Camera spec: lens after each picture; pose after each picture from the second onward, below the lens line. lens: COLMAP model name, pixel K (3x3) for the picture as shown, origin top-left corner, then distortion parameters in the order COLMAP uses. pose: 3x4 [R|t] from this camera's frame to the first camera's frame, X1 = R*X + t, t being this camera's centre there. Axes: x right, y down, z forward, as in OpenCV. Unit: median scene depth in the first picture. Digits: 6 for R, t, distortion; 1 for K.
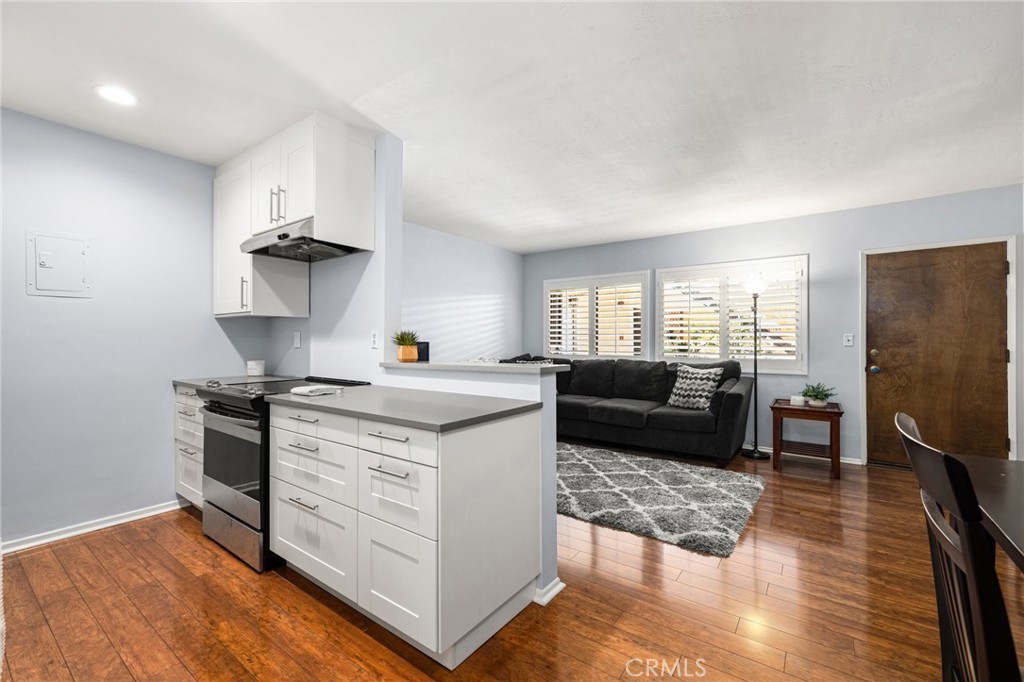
lens RADIAL K [[428.7, 0, 513.5], [0, 428.7, 341.9], [0, 0, 1]] dist [0.000256, 0.000124]
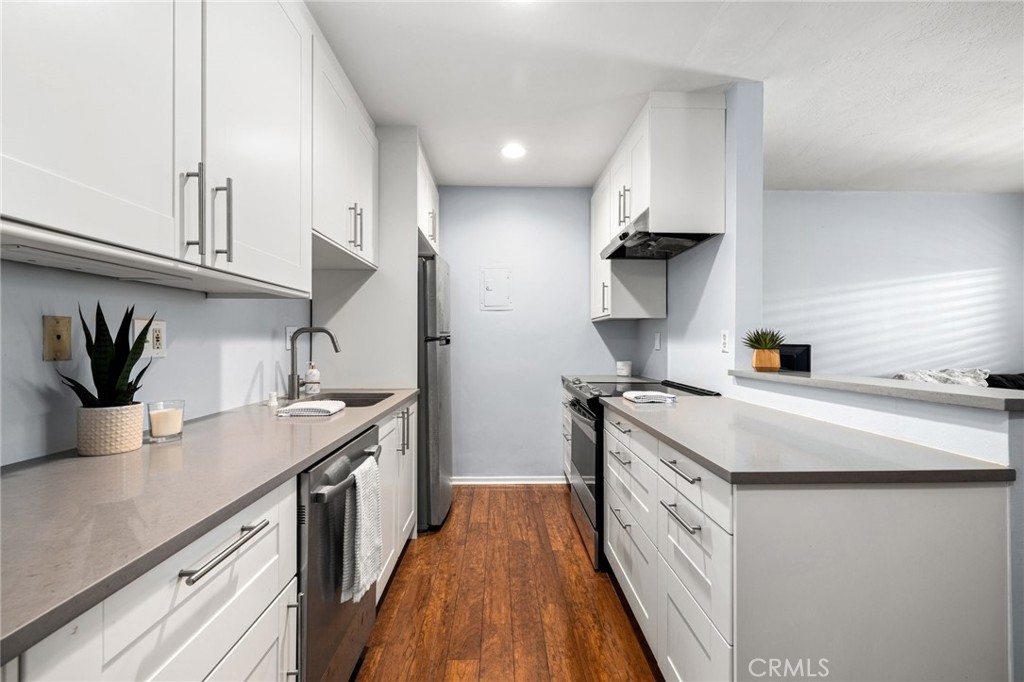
lens RADIAL K [[428.7, 0, 513.5], [0, 428.7, 341.9], [0, 0, 1]] dist [0.000256, 0.000124]
pose [[0.611279, 0.002128, -0.791412, 0.067952], [-0.004350, 0.999990, -0.000671, -0.001904], [0.791403, 0.003853, 0.611283, 0.158879]]
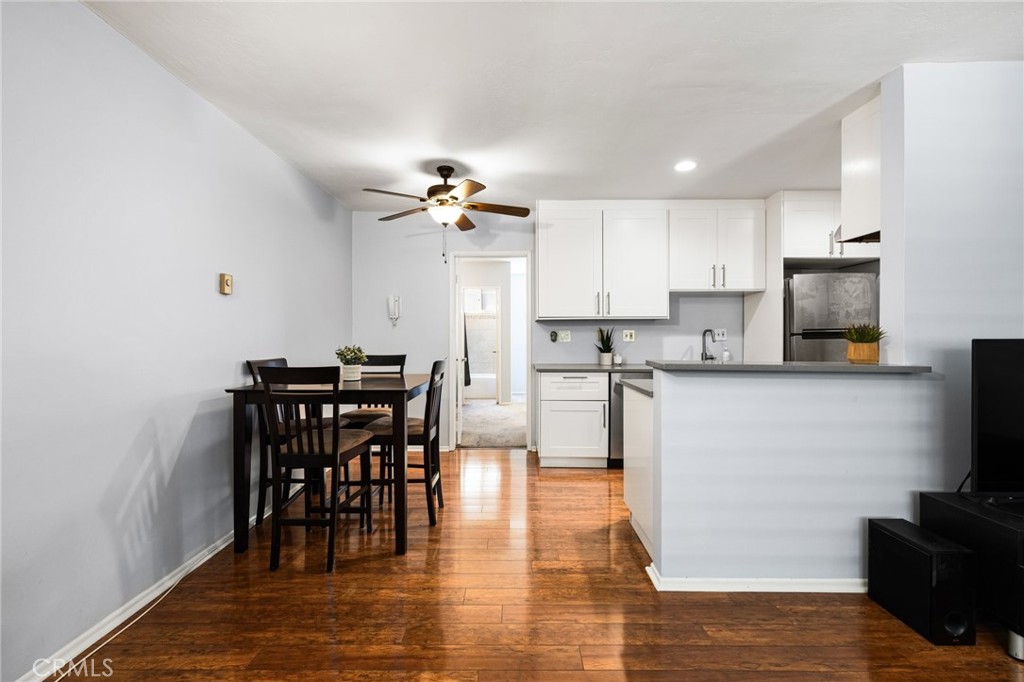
lens RADIAL K [[429.2, 0, 513.8], [0, 429.2, 339.8], [0, 0, 1]] dist [-0.001735, 0.000023]
pose [[-0.810284, 0.004683, -0.586019, 0.638485], [-0.001281, 0.999952, 0.009762, -0.003325], [0.586036, 0.008661, -0.810239, 1.071027]]
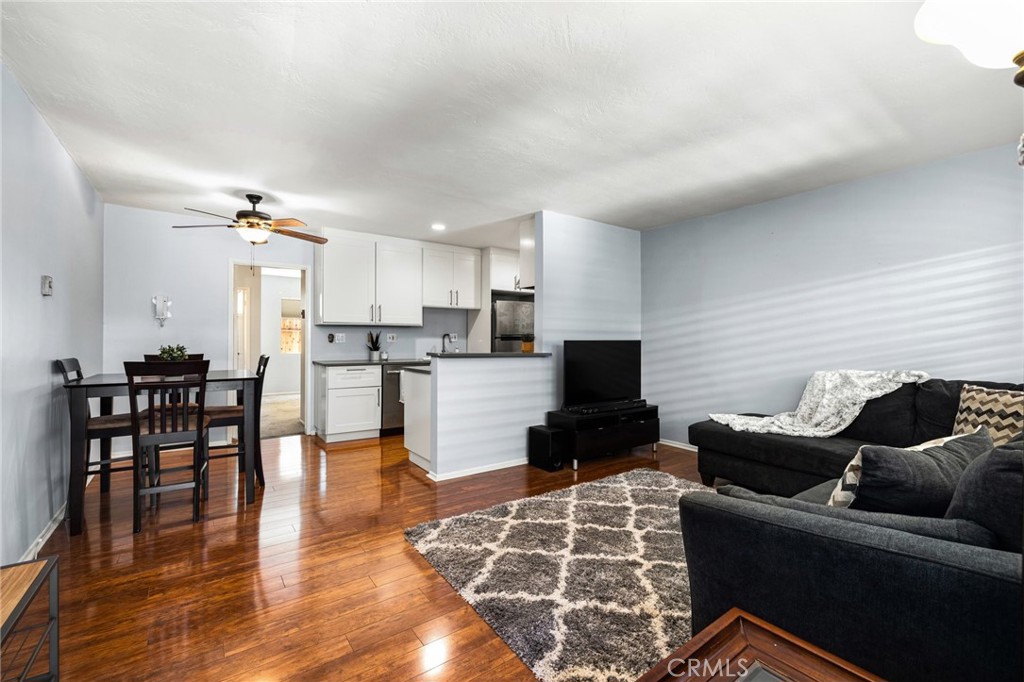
lens RADIAL K [[428.7, 0, 513.5], [0, 428.7, 341.9], [0, 0, 1]] dist [0.000256, 0.000124]
pose [[-0.309164, 0.003127, -0.951004, 1.113709], [-0.008410, 0.999947, 0.006021, -0.001515], [0.950972, 0.009860, -0.309121, 1.227595]]
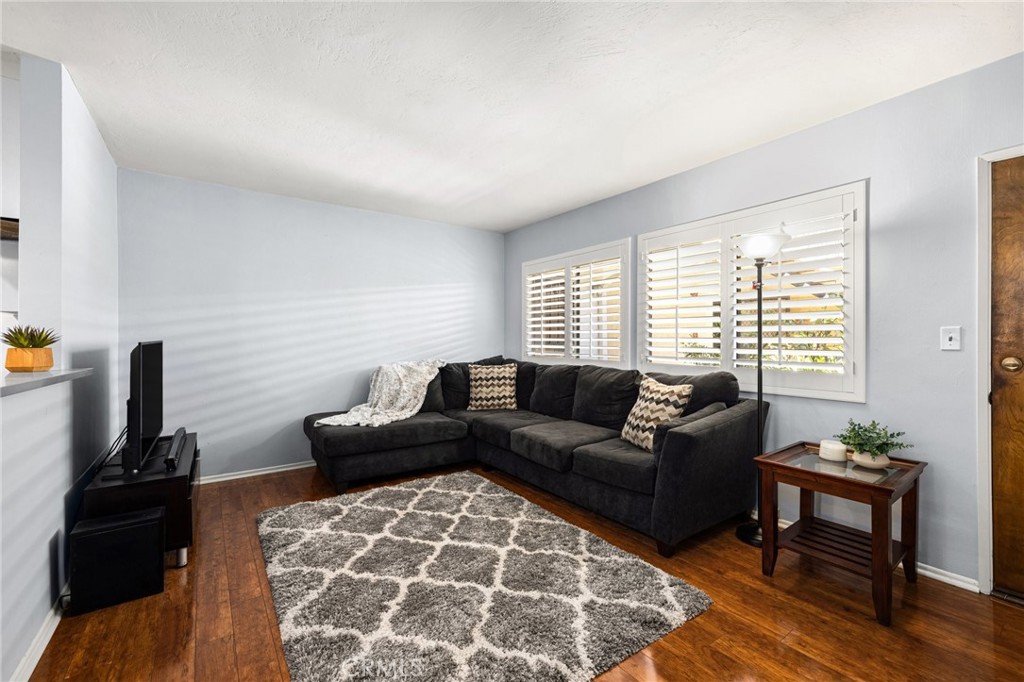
lens RADIAL K [[429.2, 0, 513.8], [0, 429.2, 339.8], [0, 0, 1]] dist [-0.001735, 0.000023]
pose [[0.949134, -0.000445, -0.314871, 0.616885], [0.000538, 1.000000, 0.000209, -0.003814], [0.314870, -0.000368, 0.949135, 0.492003]]
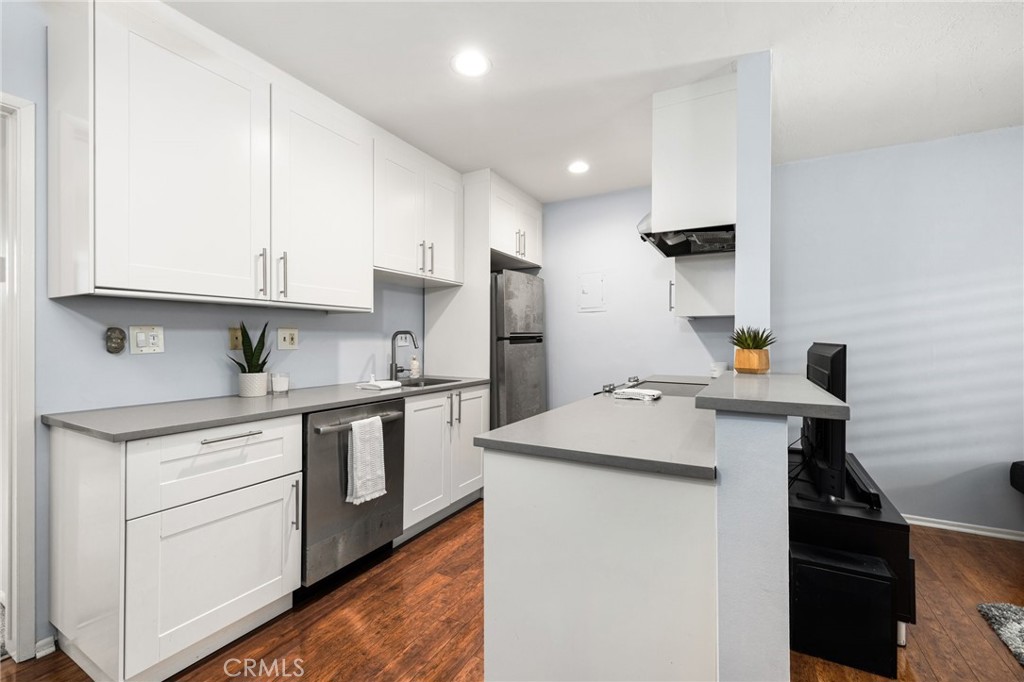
lens RADIAL K [[429.2, 0, 513.8], [0, 429.2, 339.8], [0, 0, 1]] dist [-0.001735, 0.000023]
pose [[0.123571, -0.001673, -0.992334, 0.332354], [-0.005048, 0.999985, -0.002315, -0.002556], [0.992323, 0.005295, 0.123560, 0.452147]]
